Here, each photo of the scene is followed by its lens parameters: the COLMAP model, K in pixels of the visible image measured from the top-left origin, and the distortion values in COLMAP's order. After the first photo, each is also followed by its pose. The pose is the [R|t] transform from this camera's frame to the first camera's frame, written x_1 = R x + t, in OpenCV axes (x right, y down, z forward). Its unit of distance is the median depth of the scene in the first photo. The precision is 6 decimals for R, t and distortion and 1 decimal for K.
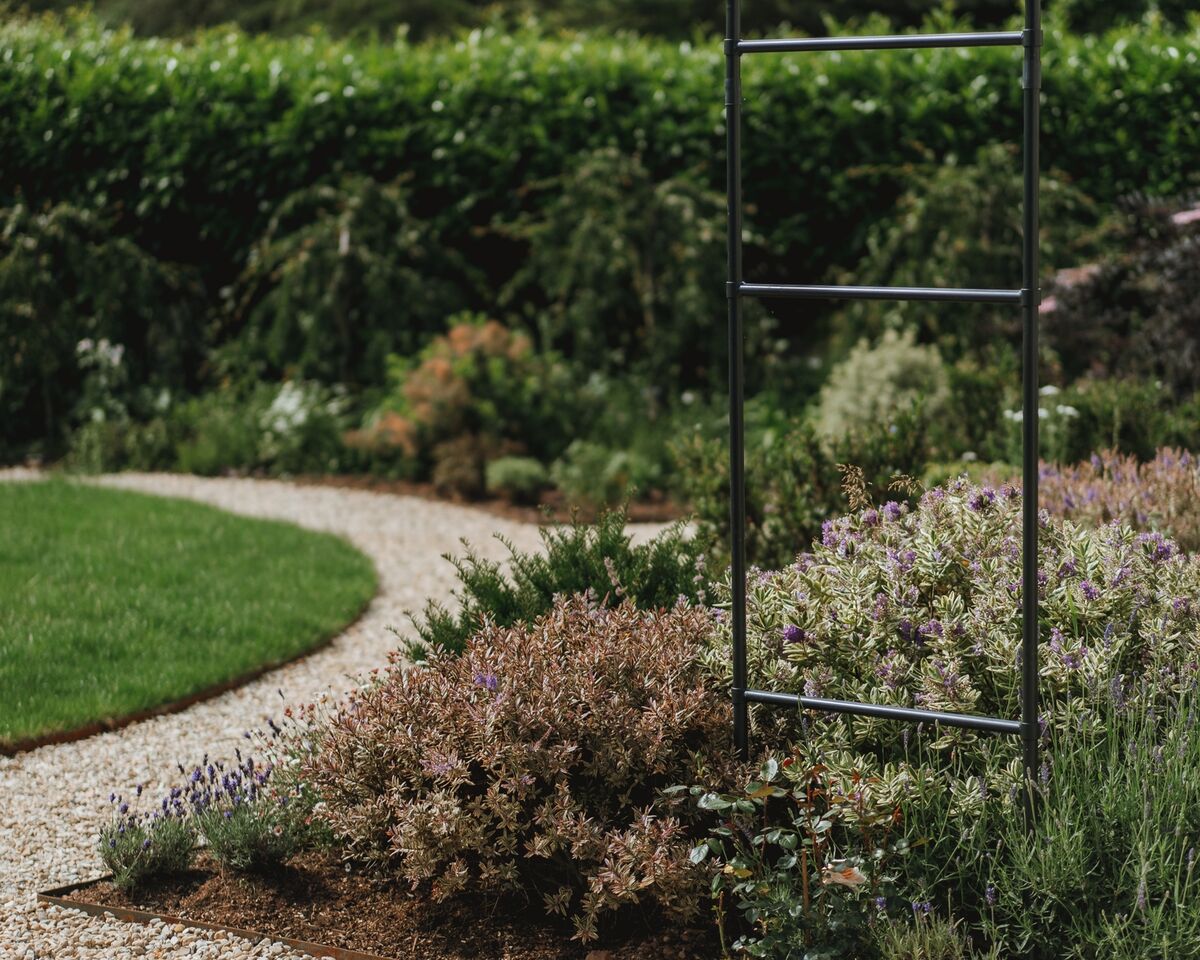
lens RADIAL K [[2824.0, 0, 600.0], [0, 2824.0, 480.0], [0, 0, 1]] dist [0.010803, 0.351279]
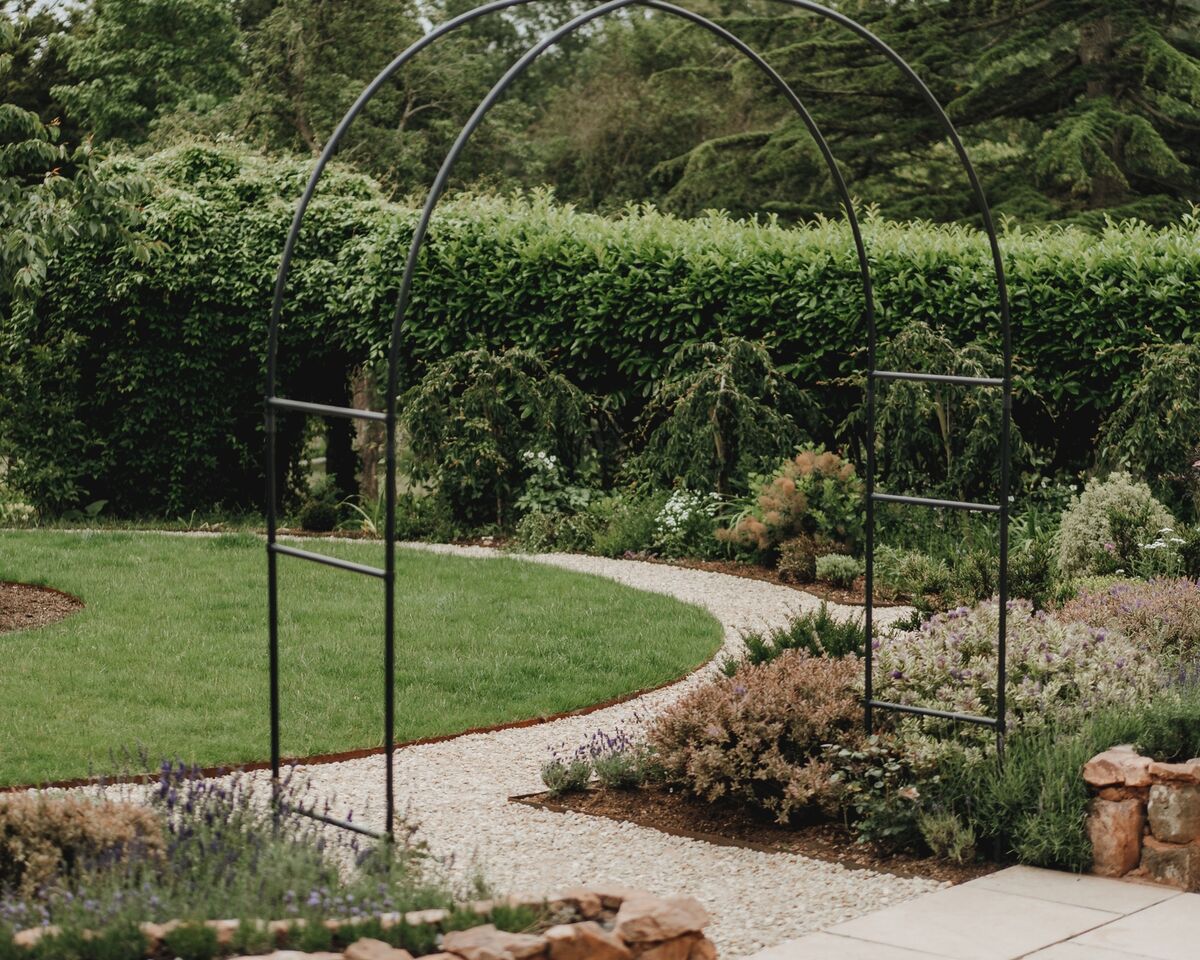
lens RADIAL K [[2824.0, 0, 600.0], [0, 2824.0, 480.0], [0, 0, 1]] dist [0.010803, 0.351279]
pose [[0.988578, 0.030704, -0.147546, 0.055158], [-0.033908, 0.999240, -0.019245, -0.012708], [0.146843, 0.024028, 0.988868, -0.355547]]
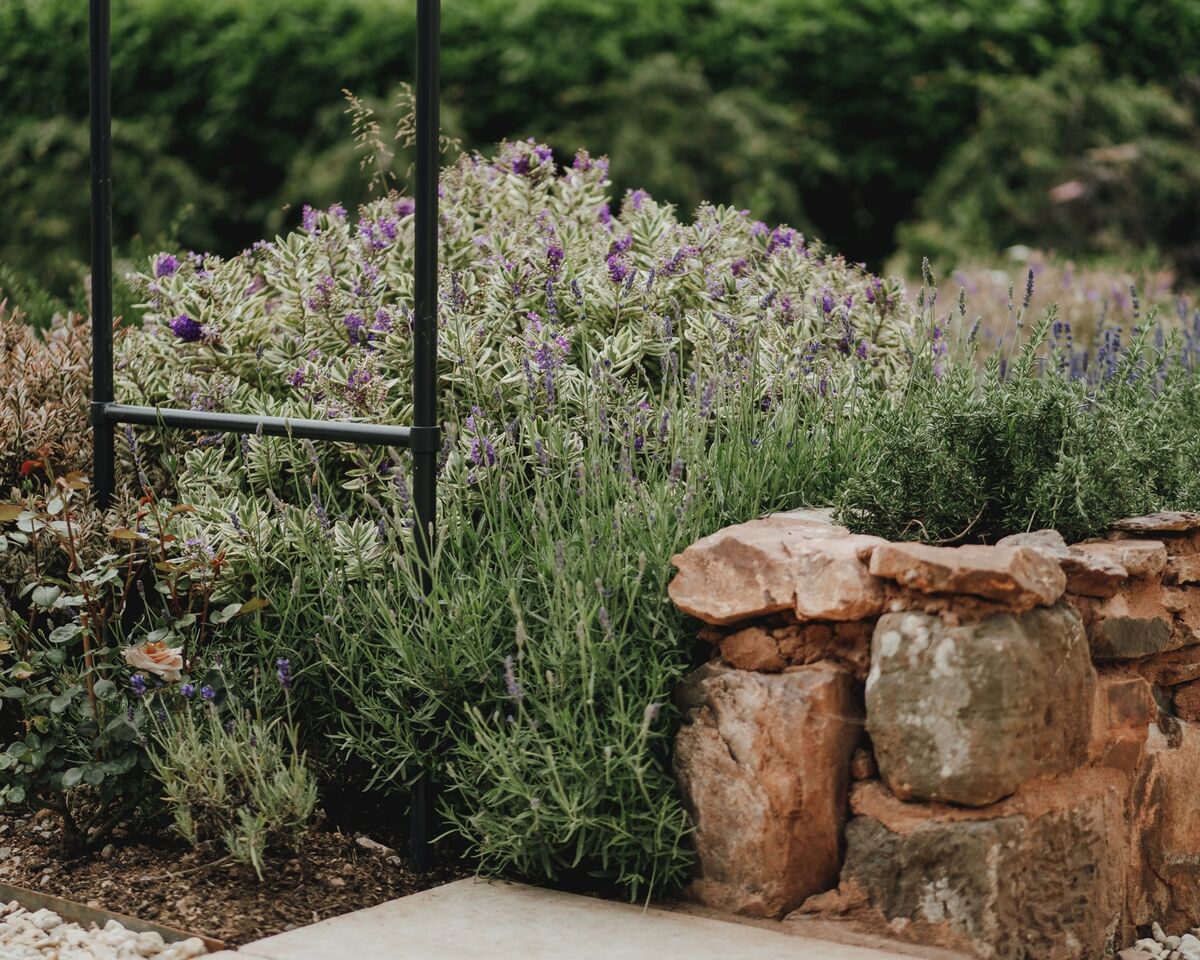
lens RADIAL K [[2824.0, 0, 600.0], [0, 2824.0, 480.0], [0, 0, 1]] dist [0.010803, 0.351279]
pose [[0.994039, 0.033221, -0.103842, 0.086914], [-0.034704, 0.999319, -0.012513, 0.033402], [0.103356, 0.016042, 0.994515, 0.100805]]
